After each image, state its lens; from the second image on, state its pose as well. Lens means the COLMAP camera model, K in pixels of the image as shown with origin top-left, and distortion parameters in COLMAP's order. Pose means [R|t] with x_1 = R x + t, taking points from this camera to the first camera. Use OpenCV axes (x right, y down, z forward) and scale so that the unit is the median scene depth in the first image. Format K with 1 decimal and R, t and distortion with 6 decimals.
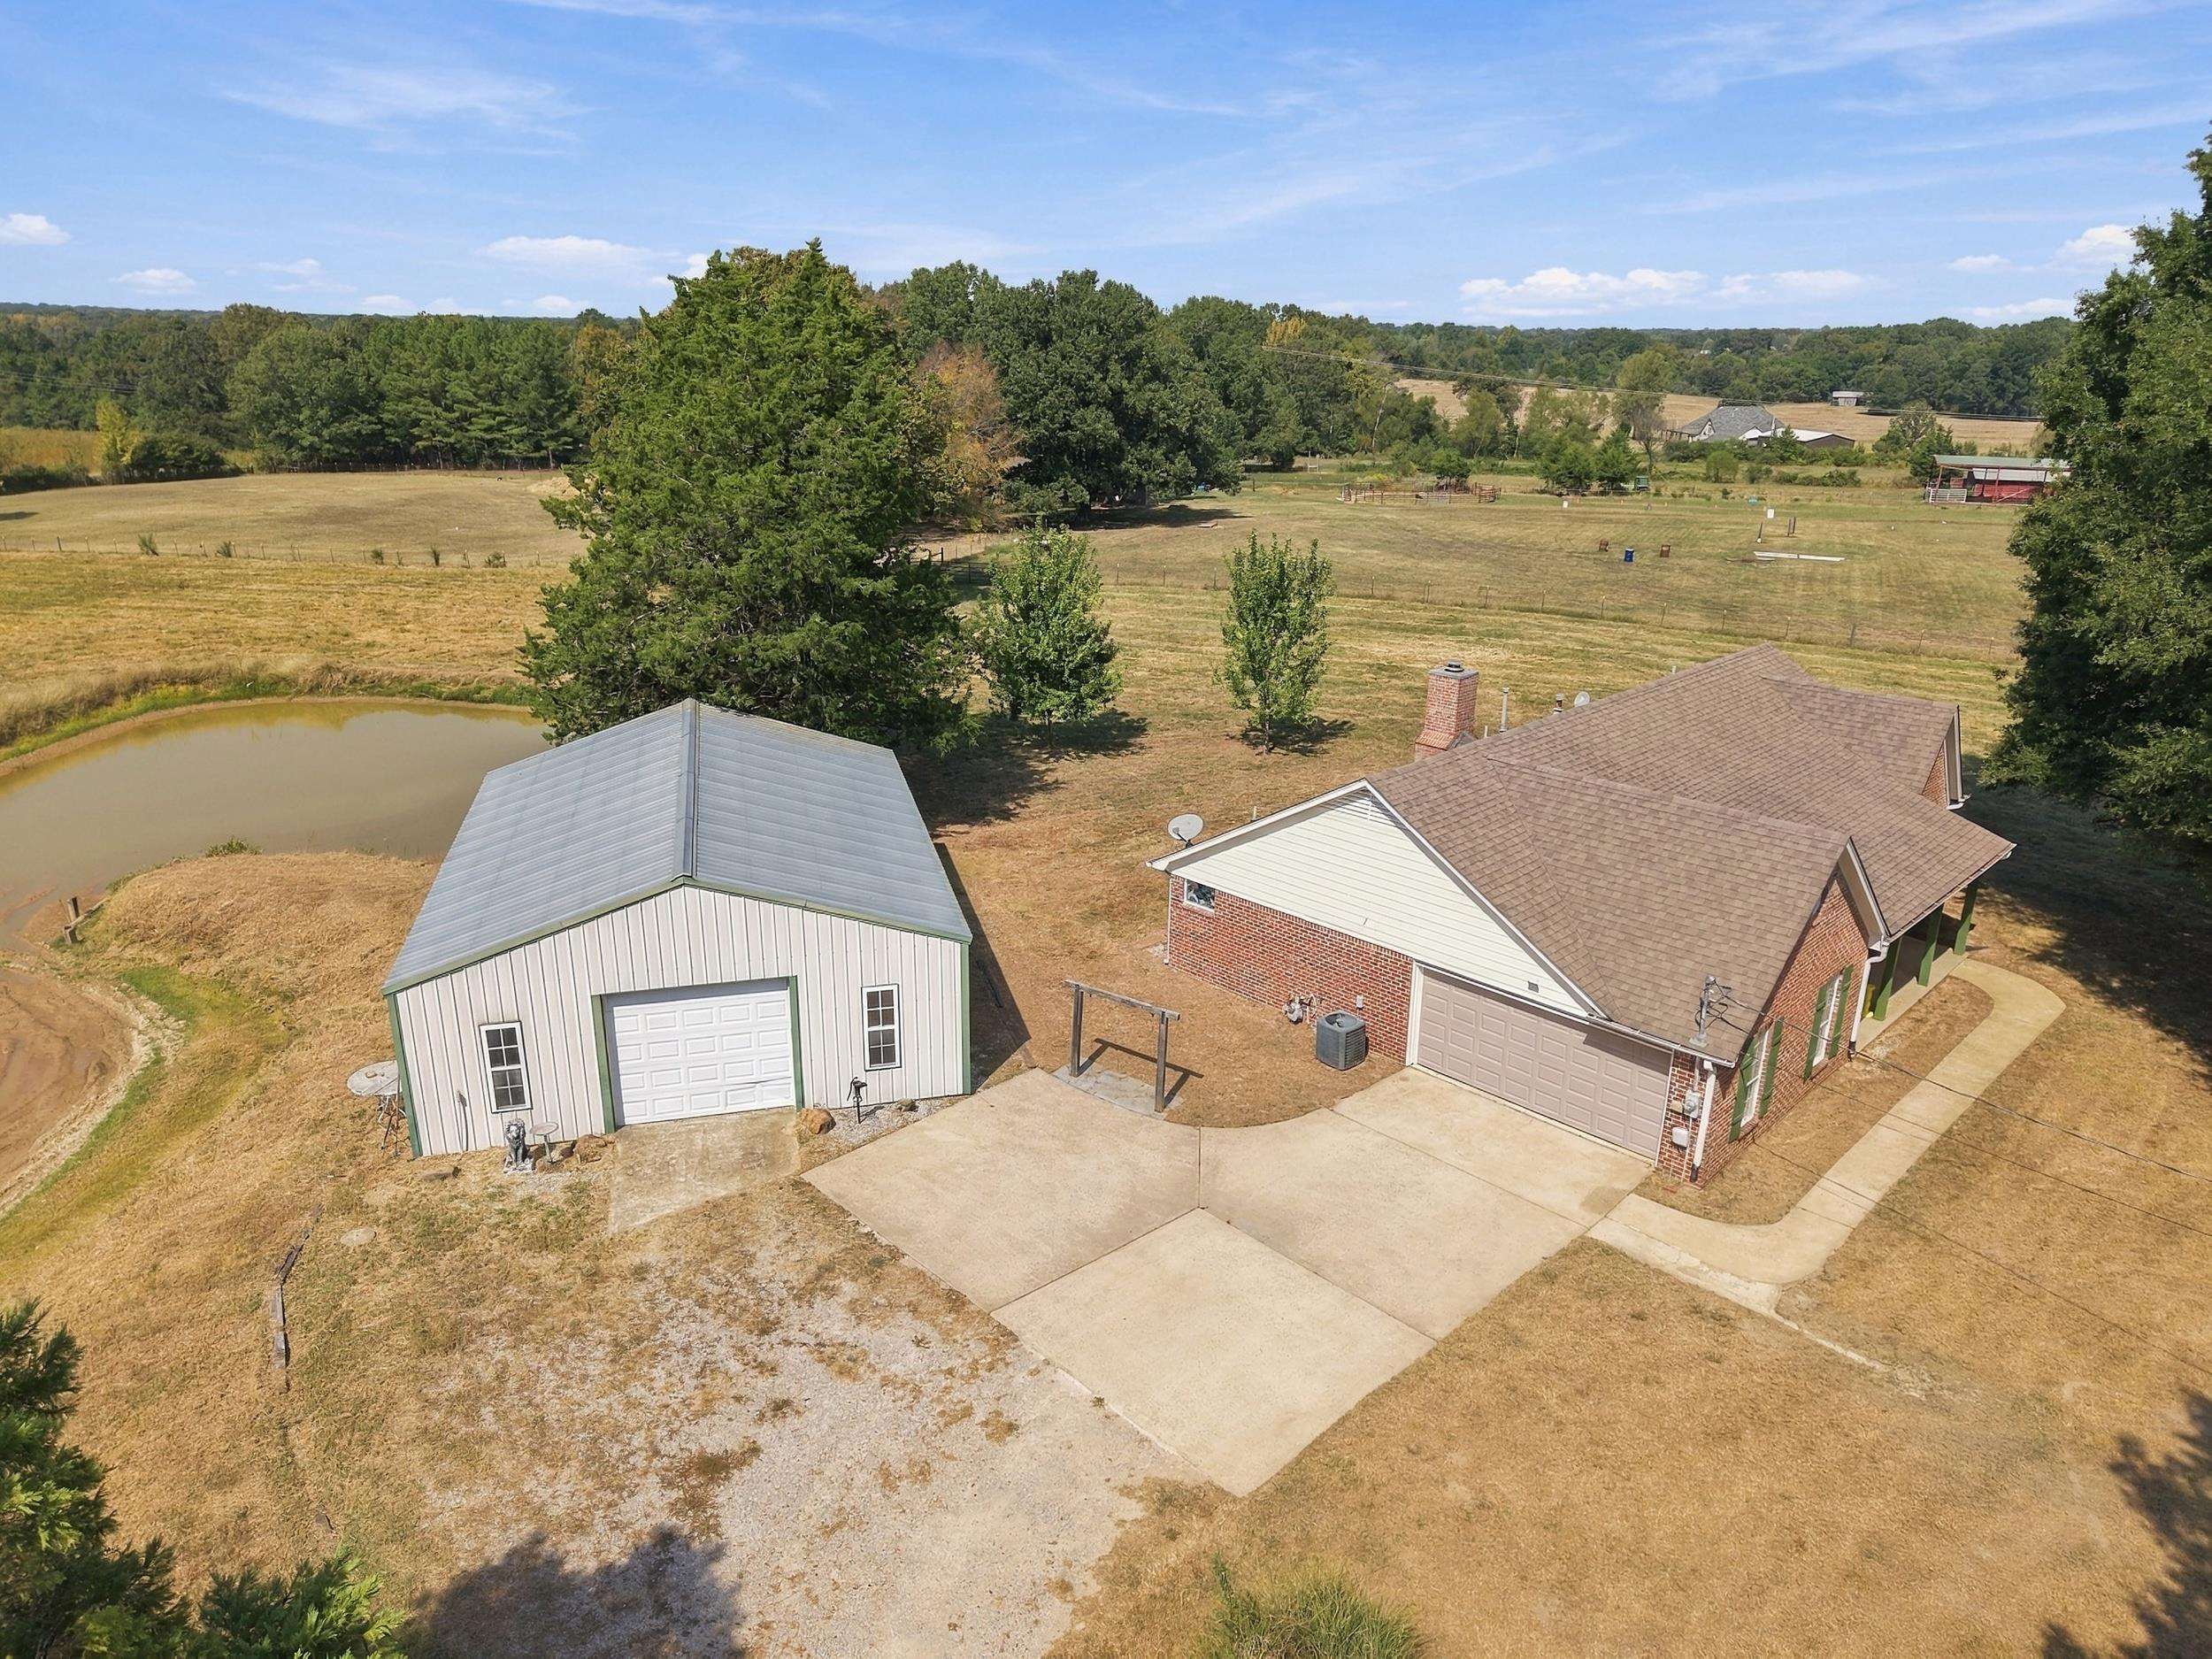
lens RADIAL K [[1455.3, 0, 1094.3], [0, 1455.3, 835.8], [0, 0, 1]] dist [0.067294, -0.108648]
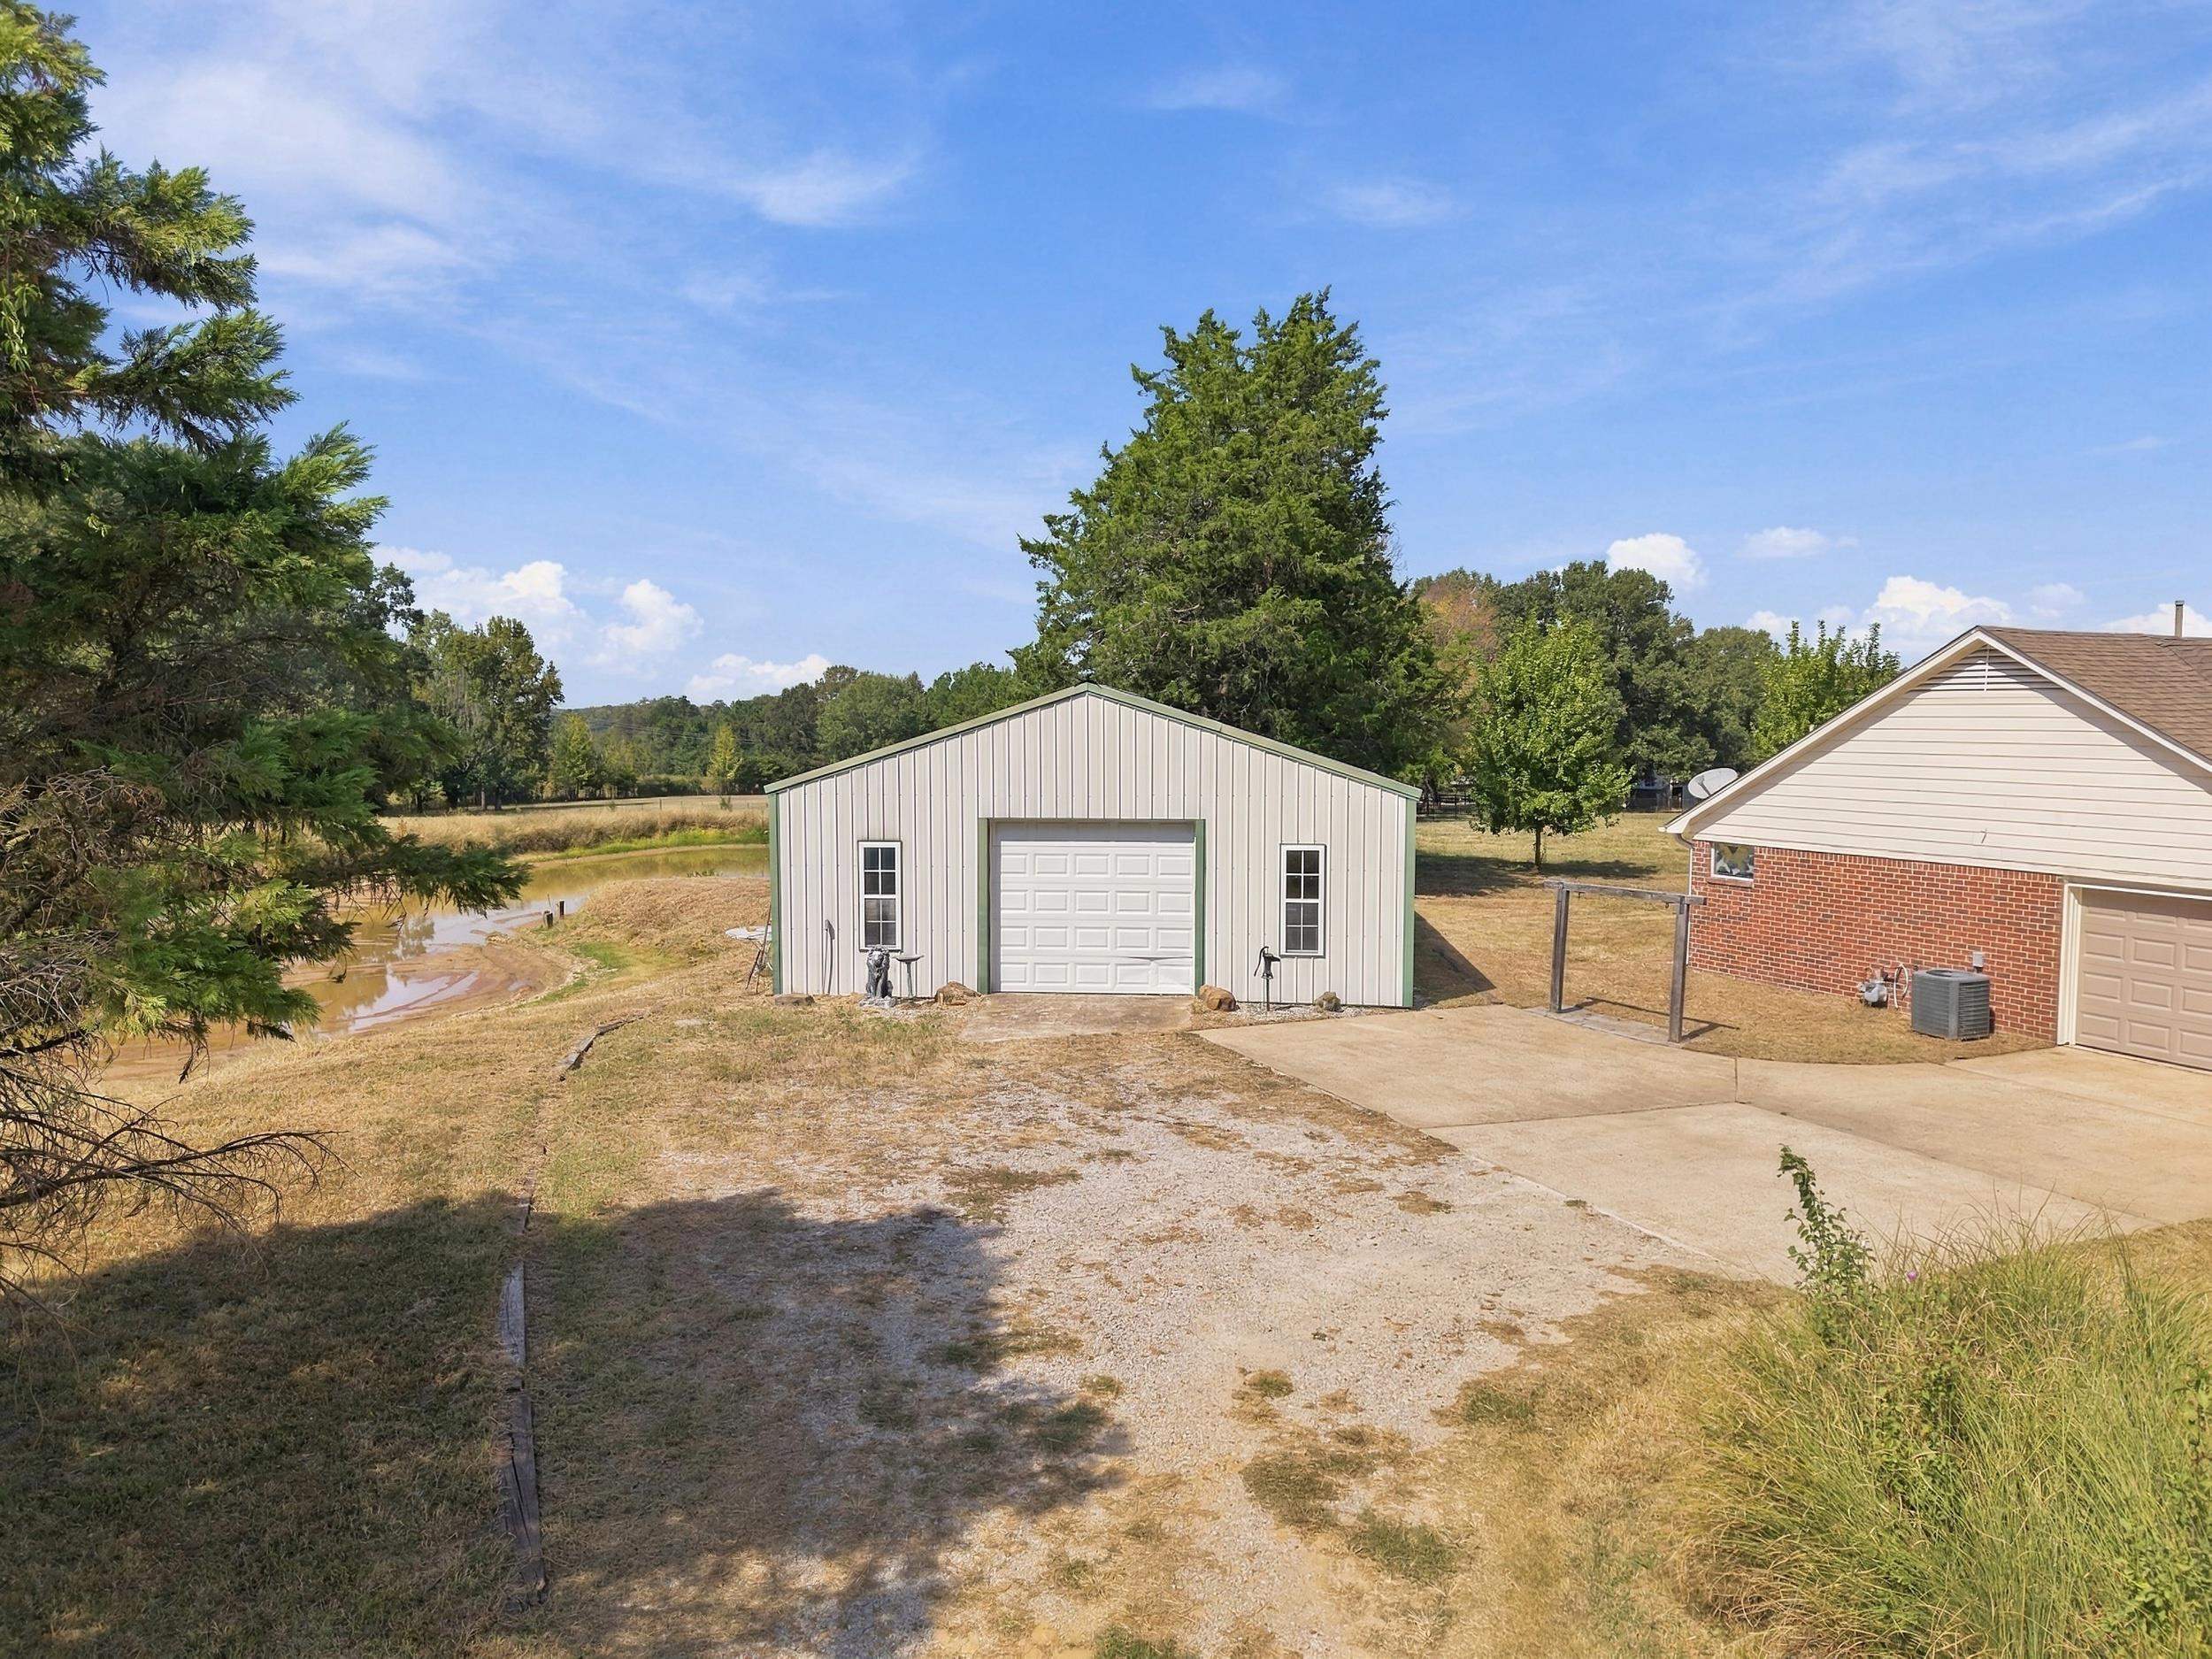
lens RADIAL K [[1455.3, 0, 1094.3], [0, 1455.3, 835.8], [0, 0, 1]] dist [0.067294, -0.108648]
pose [[0.945312, 0.020851, -0.325501, 0.006664], [-0.101739, 0.967014, -0.233523, 0.297250], [0.309895, 0.253868, 0.916251, 0.212837]]
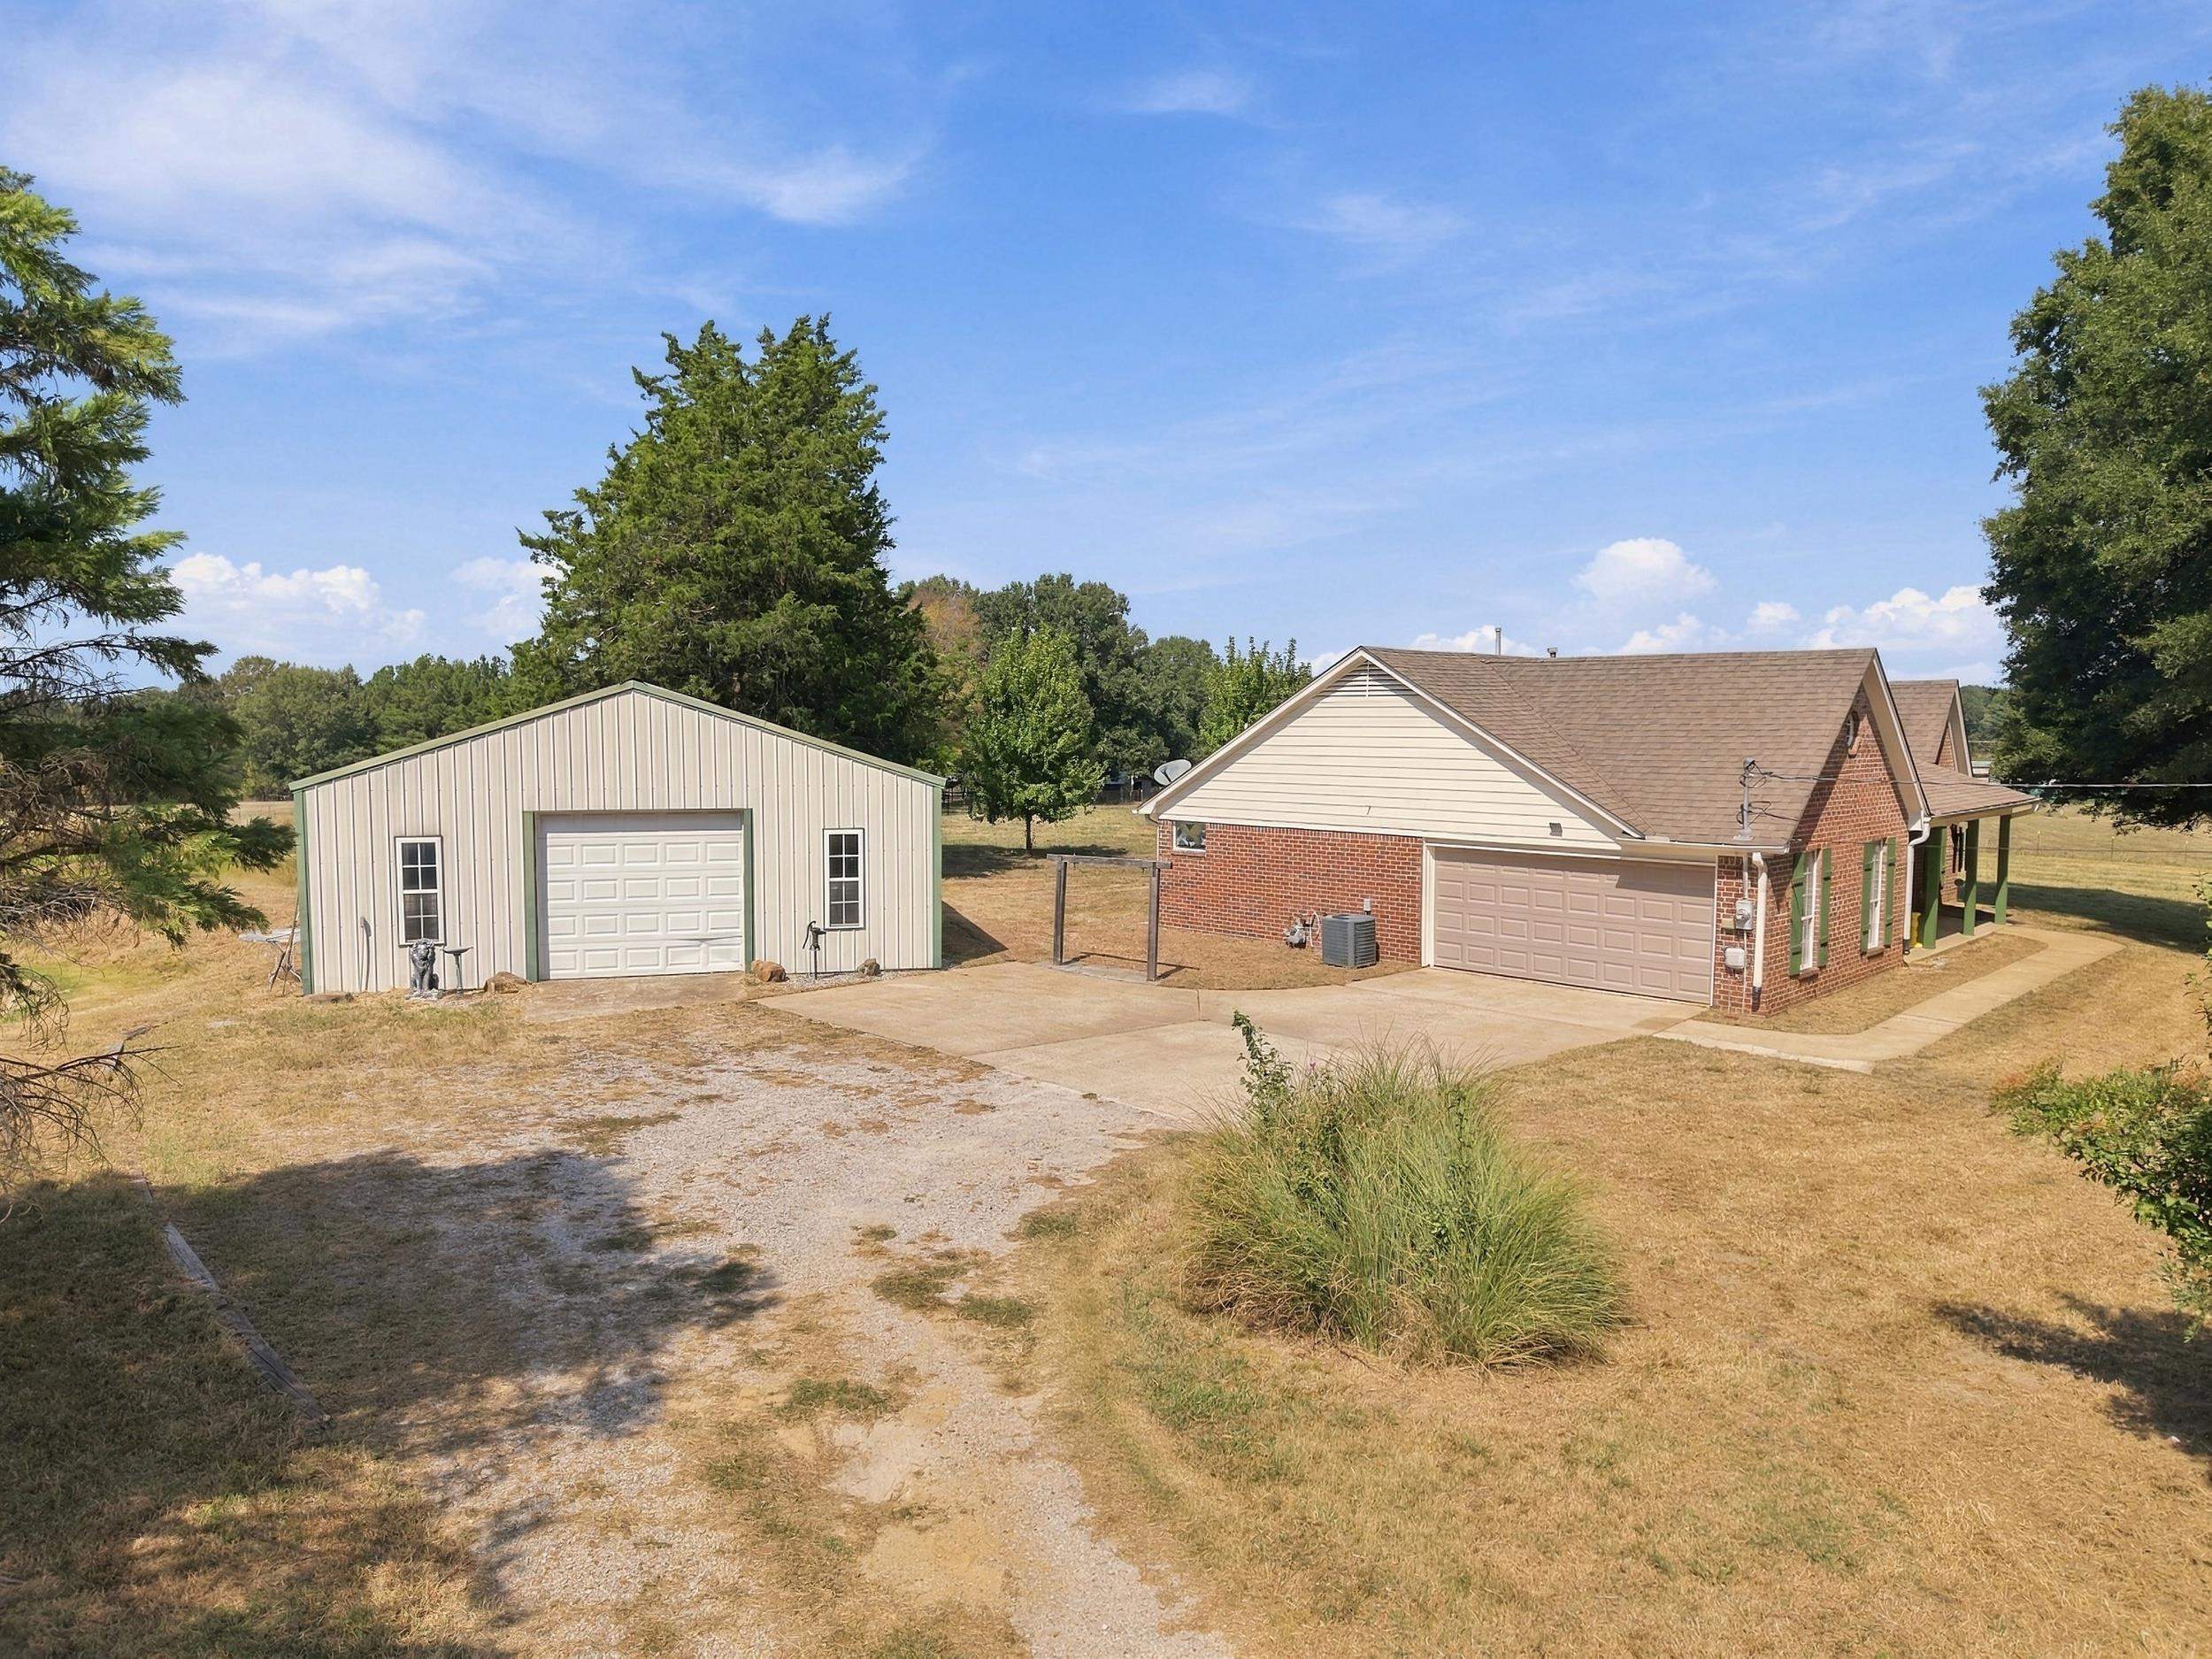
lens RADIAL K [[1455.3, 0, 1094.3], [0, 1455.3, 835.8], [0, 0, 1]] dist [0.067294, -0.108648]
pose [[0.999841, -0.004948, 0.017148, -0.006003], [0.009078, 0.968224, -0.249921, 0.332679], [-0.015367, 0.250037, 0.968114, 0.114536]]
